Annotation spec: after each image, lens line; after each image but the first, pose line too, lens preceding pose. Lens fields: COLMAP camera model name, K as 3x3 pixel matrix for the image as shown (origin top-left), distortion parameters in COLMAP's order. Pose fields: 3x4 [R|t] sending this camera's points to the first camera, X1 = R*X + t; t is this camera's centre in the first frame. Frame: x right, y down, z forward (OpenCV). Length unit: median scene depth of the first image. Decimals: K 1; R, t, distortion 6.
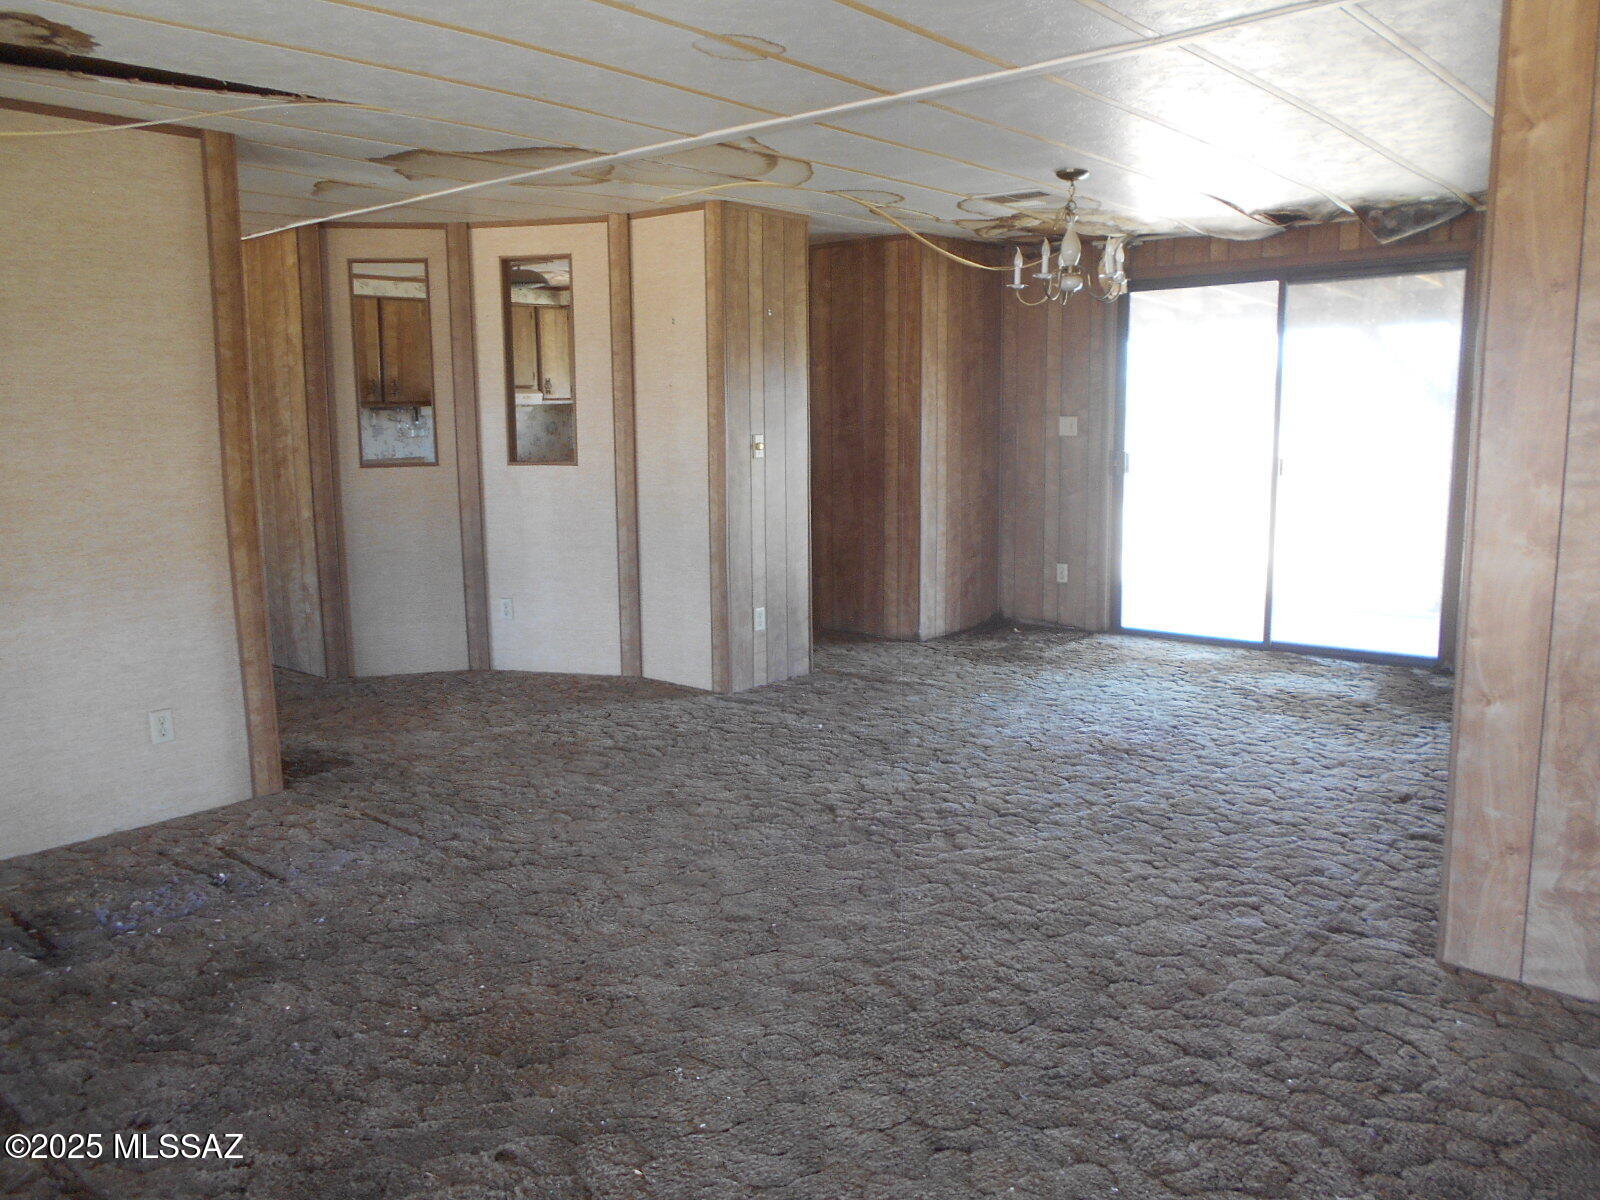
lens RADIAL K [[1289.6, 0, 800.0], [0, 1289.6, 600.0], [0, 0, 1]] dist [-0.006683, 0.070668]
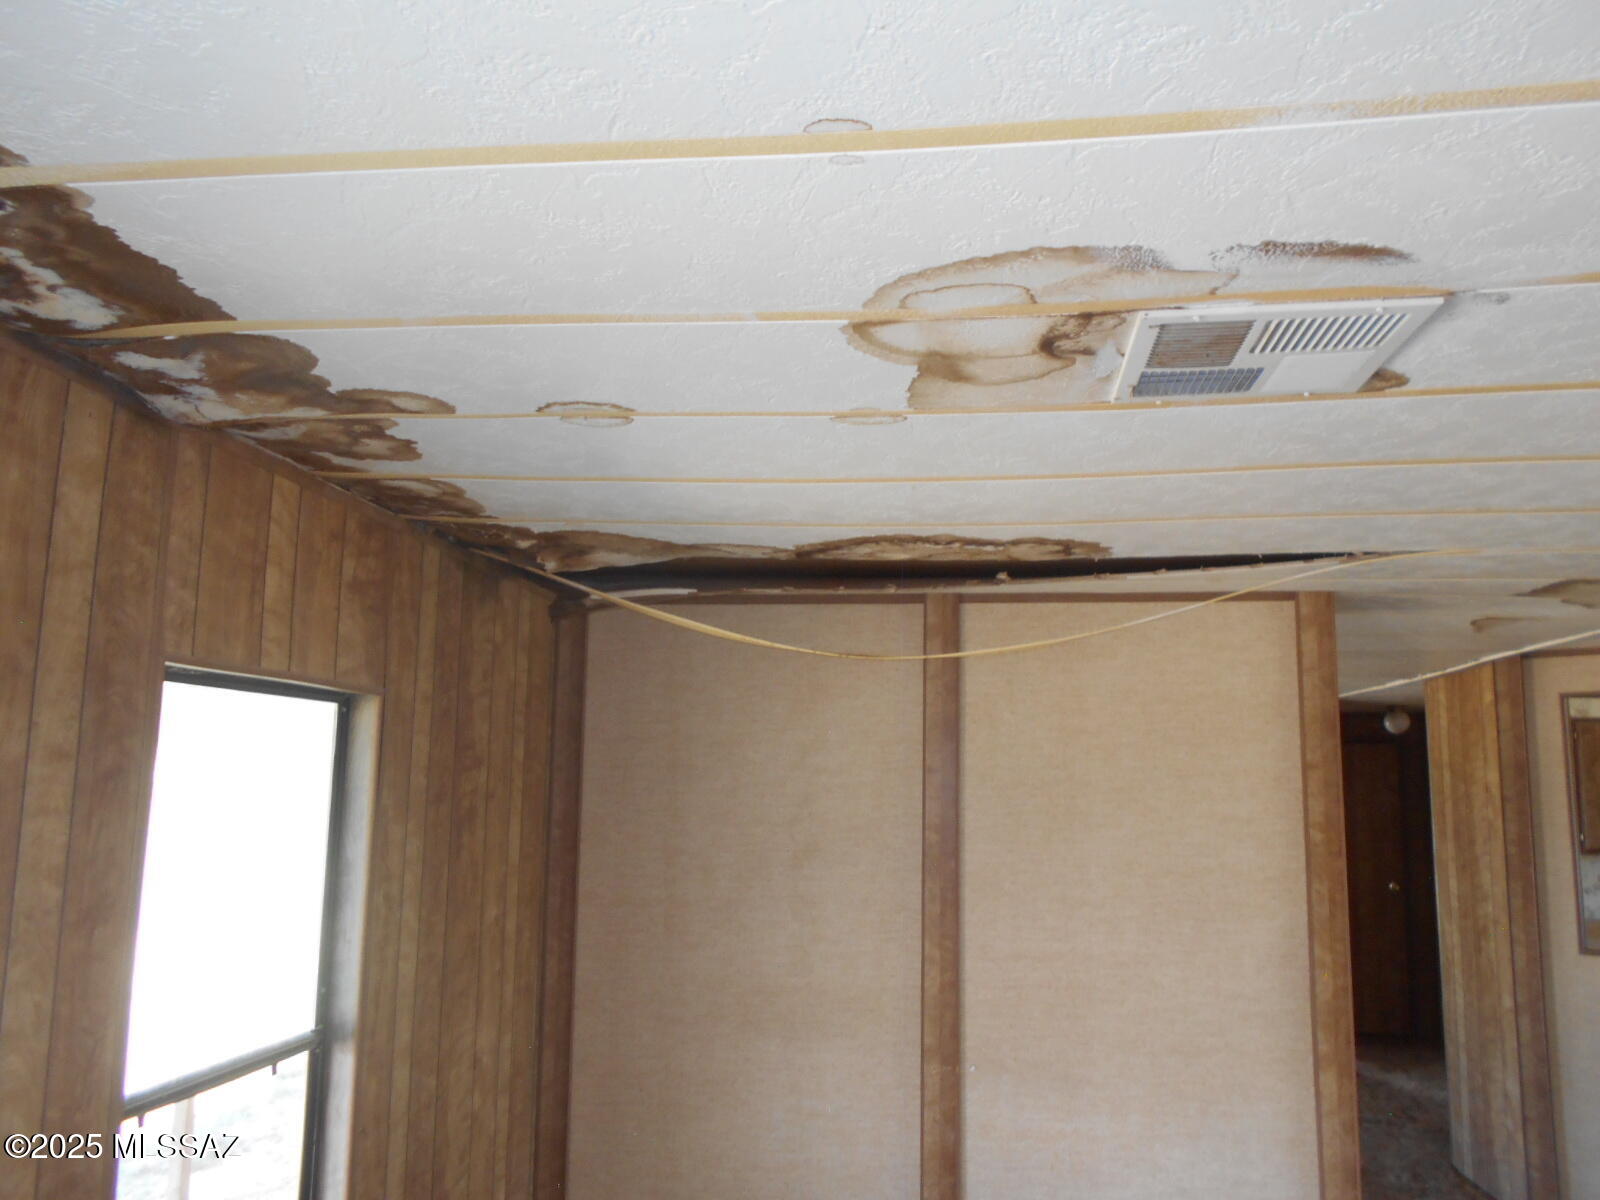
lens RADIAL K [[1250.4, 0, 800.0], [0, 1250.4, 600.0], [0, 0, 1]] dist [-0.007138, -0.013035]
pose [[0.517577, -0.084159, -0.851488, 0.071853], [-0.153072, 0.969990, -0.188916, -0.102132], [0.841833, 0.228117, 0.489162, 0.208527]]
